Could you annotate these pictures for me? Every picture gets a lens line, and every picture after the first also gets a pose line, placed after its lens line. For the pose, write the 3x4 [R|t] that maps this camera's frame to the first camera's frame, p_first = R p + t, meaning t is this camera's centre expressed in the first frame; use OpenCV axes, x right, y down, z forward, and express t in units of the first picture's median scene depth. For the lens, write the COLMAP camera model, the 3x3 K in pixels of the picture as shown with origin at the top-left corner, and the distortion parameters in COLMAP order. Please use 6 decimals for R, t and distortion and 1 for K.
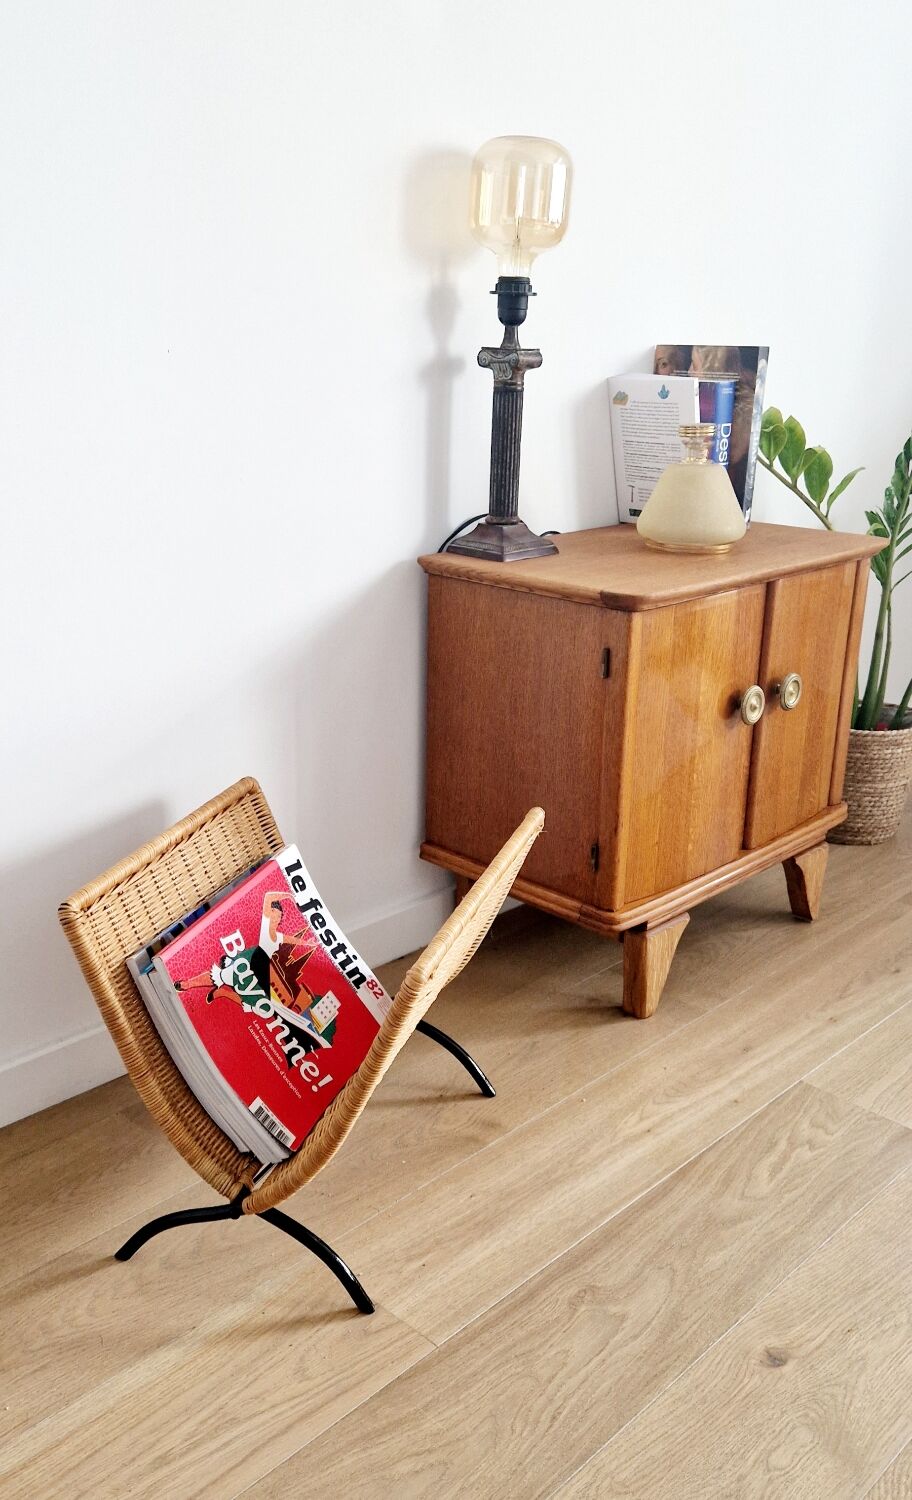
lens RADIAL K [[1314.5, 0, 426.1], [0, 1314.5, 762.8], [0, 0, 1]] dist [0.063860, -0.005013]
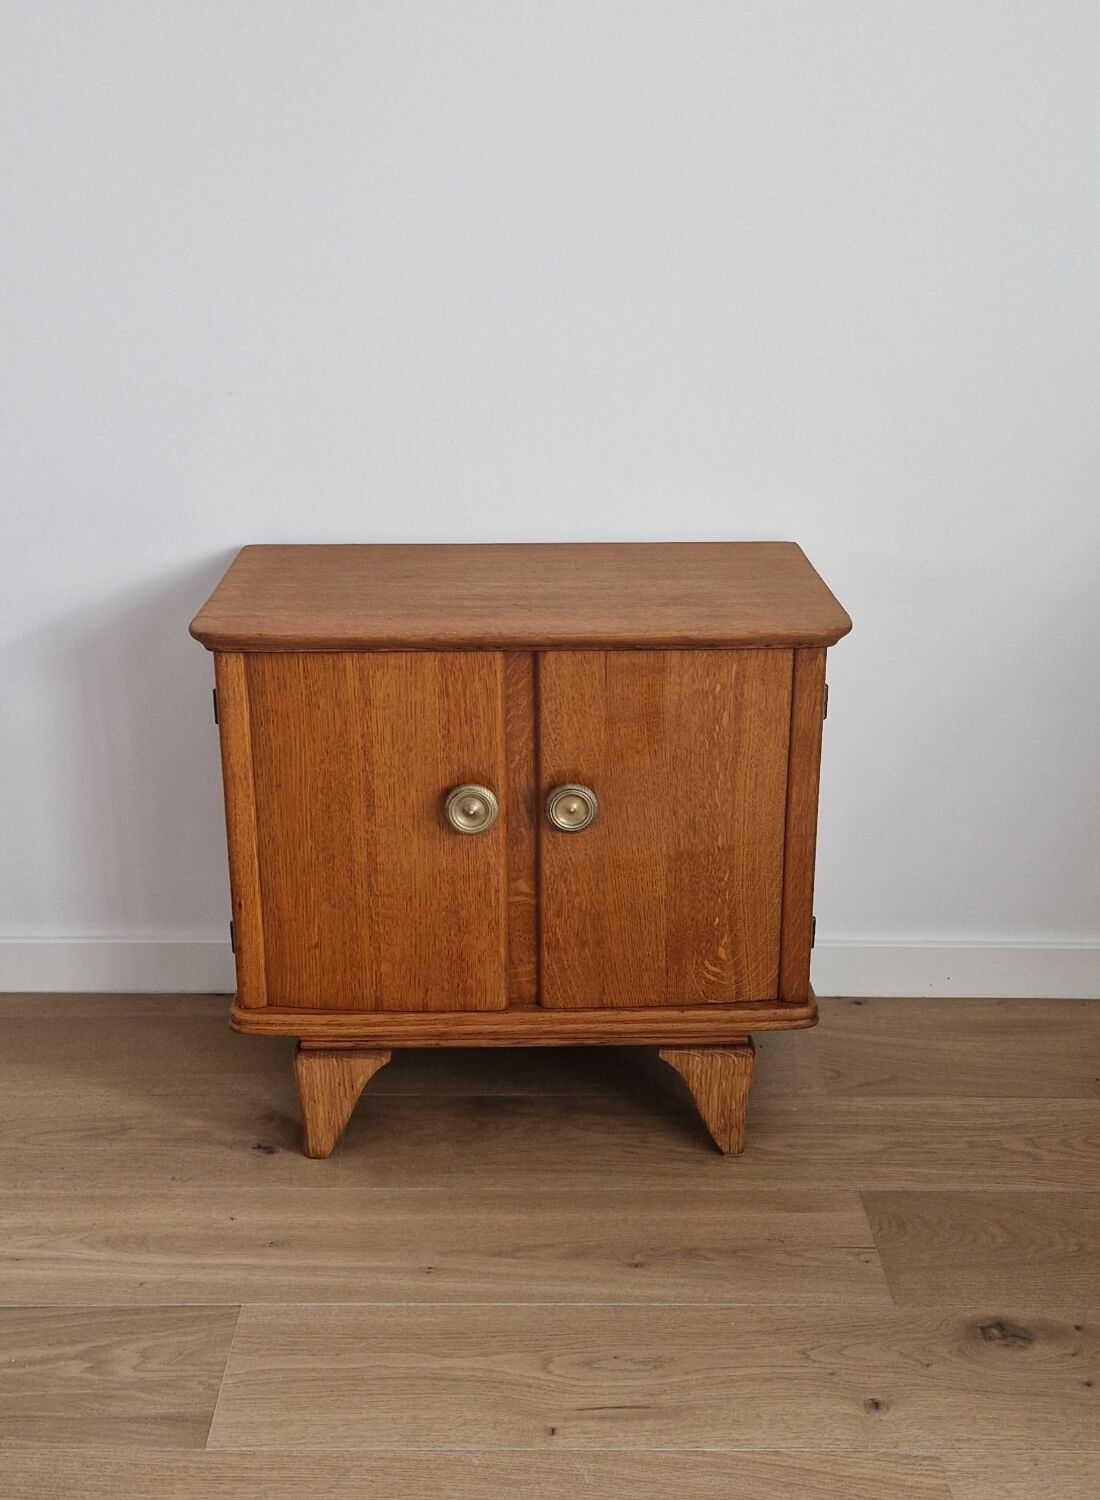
lens RADIAL K [[1567.9, 0, 537.1], [0, 1567.9, 705.0], [0, 0, 1]] dist [0.092085, -0.157149]
pose [[0.711245, 0.213589, -0.669709, 0.842158], [-0.211285, 0.973623, 0.086126, -0.182601], [0.670439, 0.080242, 0.737612, 0.368075]]
